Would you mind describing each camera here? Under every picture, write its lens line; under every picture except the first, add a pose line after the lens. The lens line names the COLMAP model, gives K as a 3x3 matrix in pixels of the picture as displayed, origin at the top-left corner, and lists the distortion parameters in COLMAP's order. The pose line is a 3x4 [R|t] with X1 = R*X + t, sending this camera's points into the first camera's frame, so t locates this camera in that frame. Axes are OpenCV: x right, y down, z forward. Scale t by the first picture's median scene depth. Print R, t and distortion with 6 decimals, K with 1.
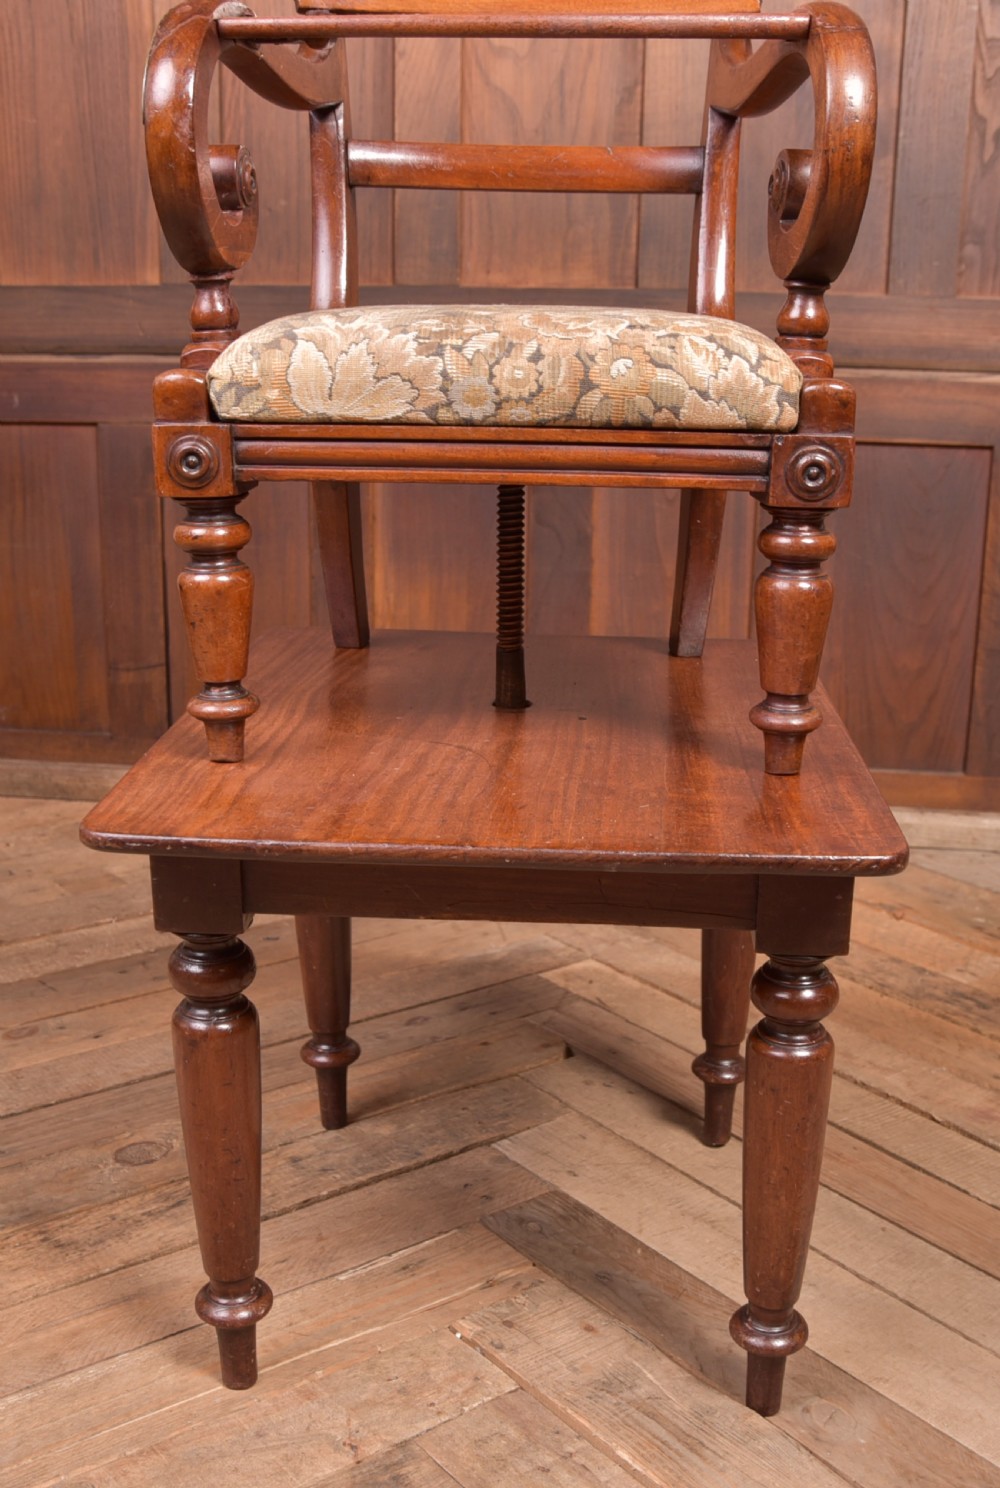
lens RADIAL K [[1604.8, 0, 499.8], [0, 1604.8, 803.6], [0, 0, 1]] dist [-0.119517, 0.102331]
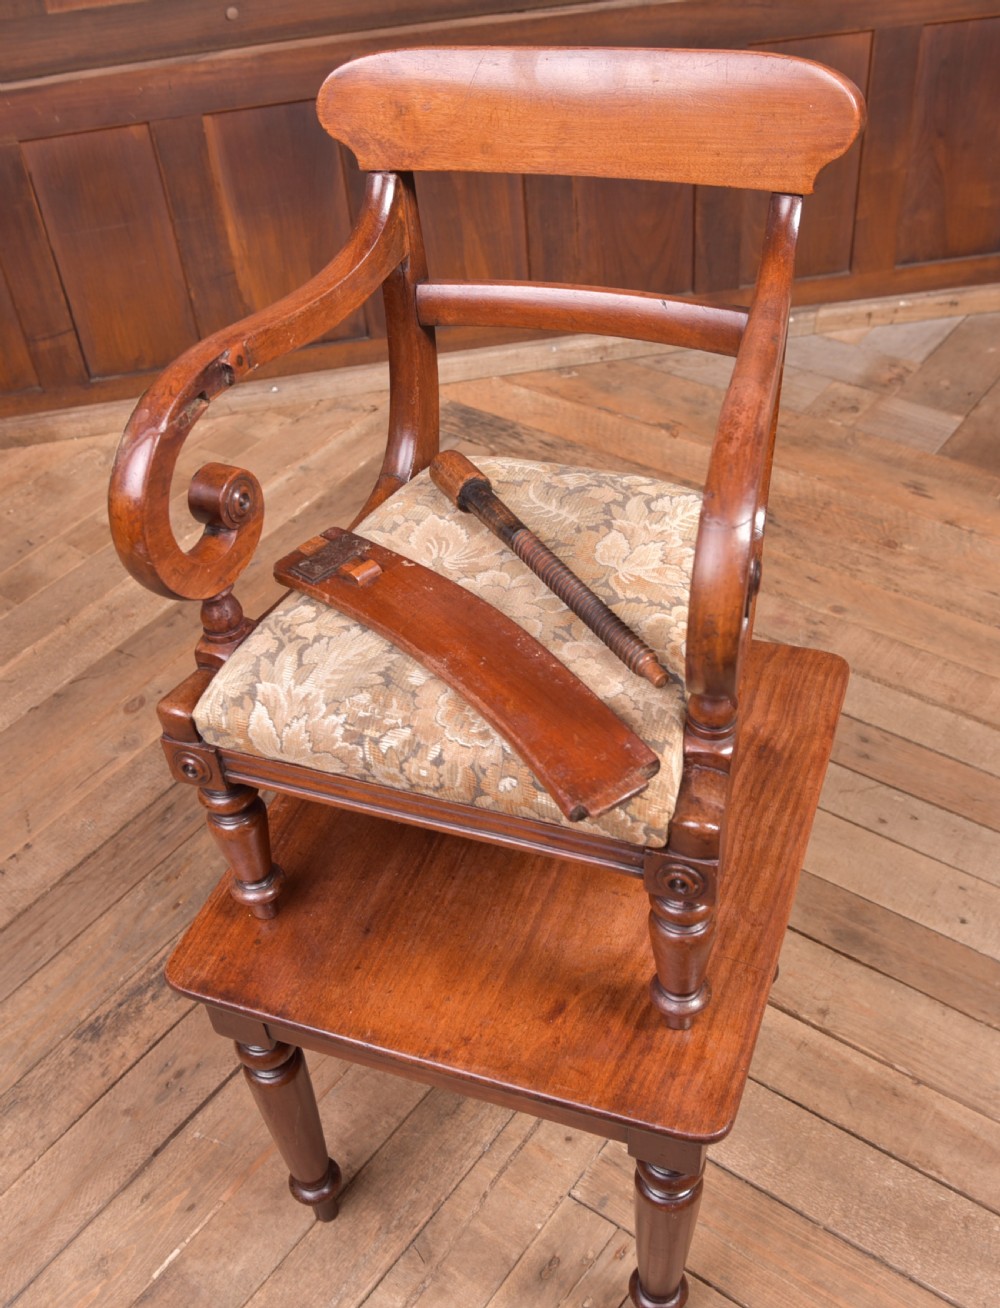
lens RADIAL K [[1327.9, 0, 468.9], [0, 1327.9, 660.8], [0, 0, 1]] dist [-0.115174, 0.084612]
pose [[0.961006, -0.245429, 0.127401, -0.180840], [0.169791, 0.887360, 0.428676, -0.410389], [-0.218260, -0.390329, 0.894431, -0.134680]]
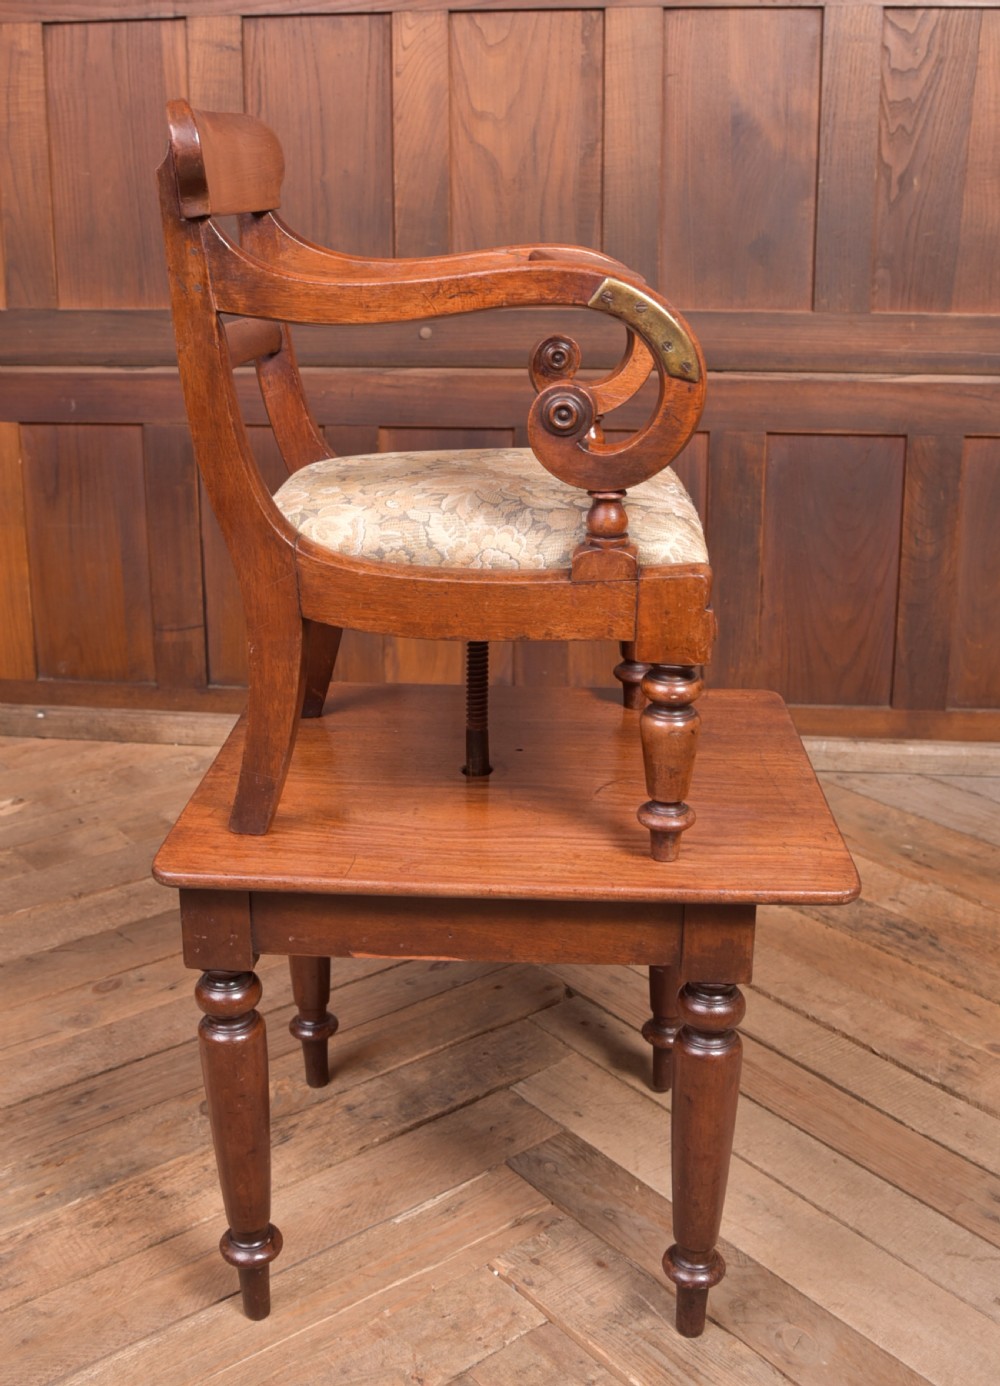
lens RADIAL K [[1480.6, 0, 470.0], [0, 1480.6, 534.2], [0, 0, 1]] dist [-0.115582, 0.085188]
pose [[0.999725, -0.022969, 0.004656, -0.031648], [0.023207, 0.997936, -0.059876, -0.143778], [-0.003272, 0.059967, 0.998195, -0.134620]]
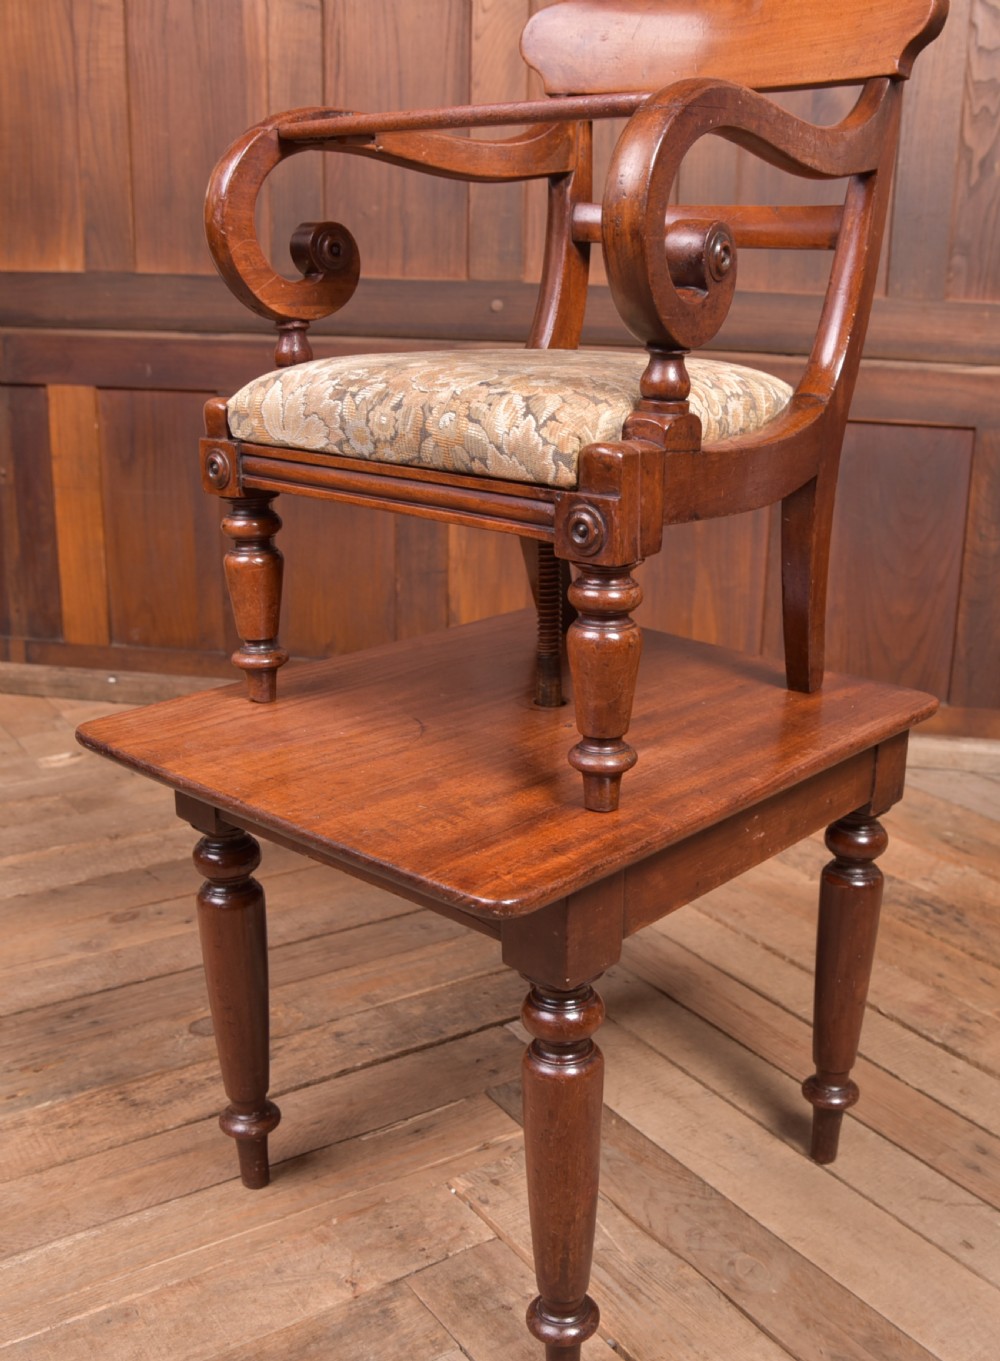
lens RADIAL K [[1395.7, 0, 601.5], [0, 1395.7, 698.2], [0, 0, 1]] dist [-0.116987, 0.087431]
pose [[0.999751, 0.021276, -0.006745, 0.071065], [-0.021226, 0.999748, 0.007341, -0.041665], [0.006899, -0.007196, 0.999950, -0.038088]]
